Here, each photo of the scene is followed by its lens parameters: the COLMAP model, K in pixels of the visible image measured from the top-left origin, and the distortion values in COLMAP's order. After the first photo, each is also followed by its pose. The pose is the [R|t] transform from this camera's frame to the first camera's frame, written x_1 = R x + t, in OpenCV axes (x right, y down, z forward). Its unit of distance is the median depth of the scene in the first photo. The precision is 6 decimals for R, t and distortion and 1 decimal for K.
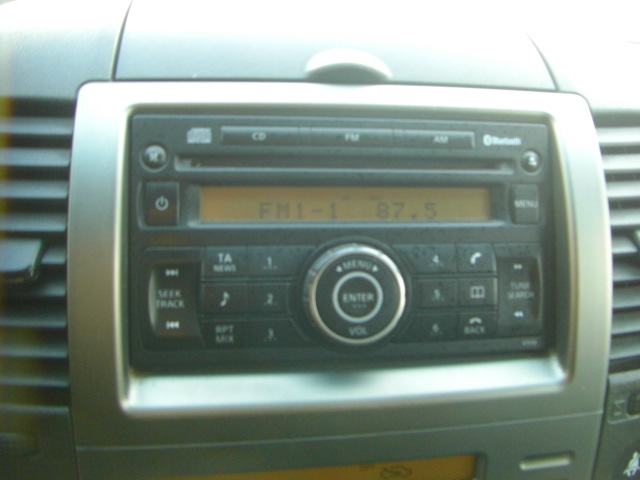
lens RADIAL K [[715.1, 0, 347.1], [0, 715.1, 224.8], [0, 0, 1]] dist [-0.128900, 0.000000]
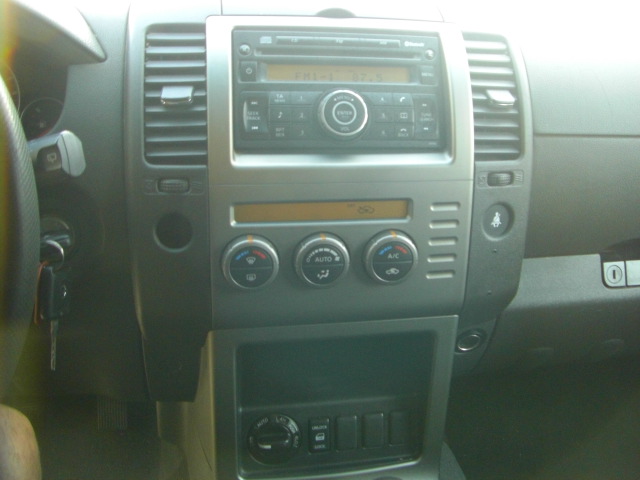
lens RADIAL K [[715.1, 0, 328.2], [0, 715.1, 222.3], [0, 0, 1]] dist [-0.128900, 0.000000]
pose [[0.999719, -0.023044, 0.005473, -0.049405], [0.023290, 0.998462, -0.050310, 0.507753], [-0.004305, 0.050424, 0.998719, -1.025278]]
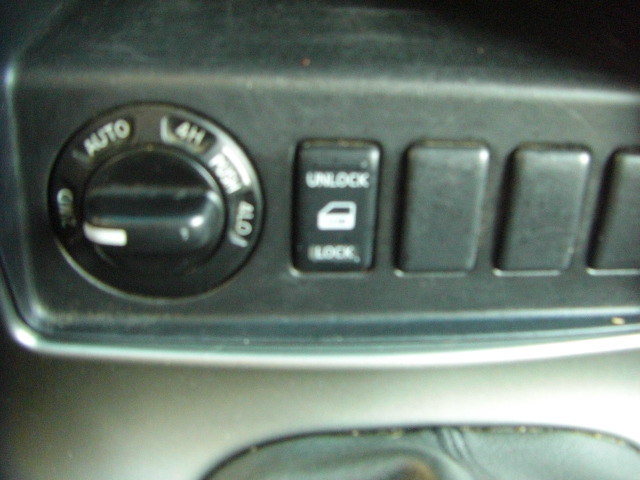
lens RADIAL K [[715.1, 0, 322.1], [0, 715.1, 240.9], [0, 0, 1]] dist [-0.128900, 0.000000]
pose [[0.990593, 0.081865, -0.109653, -0.023571], [-0.047076, 0.956275, 0.288657, 0.953497], [0.128489, -0.280779, 0.951133, 0.800925]]
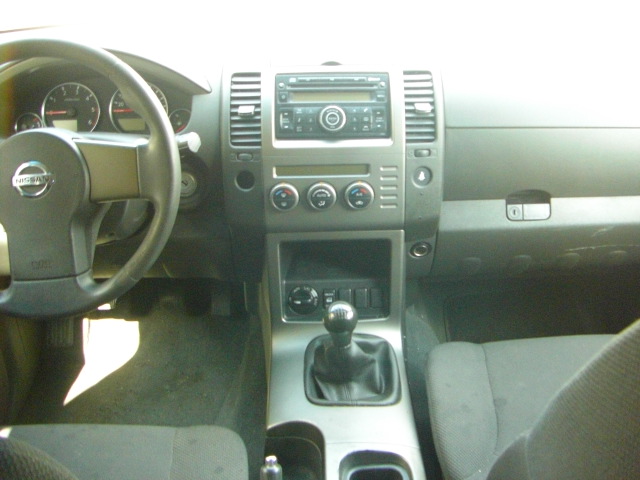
lens RADIAL K [[715.1, 0, 330.4], [0, 715.1, 237.1], [0, 0, 1]] dist [-0.128900, 0.000000]
pose [[0.985767, -0.006913, -0.167976, 0.644416], [0.006444, 0.999974, -0.003339, 0.750343], [0.167994, 0.002209, 0.985785, -2.808389]]
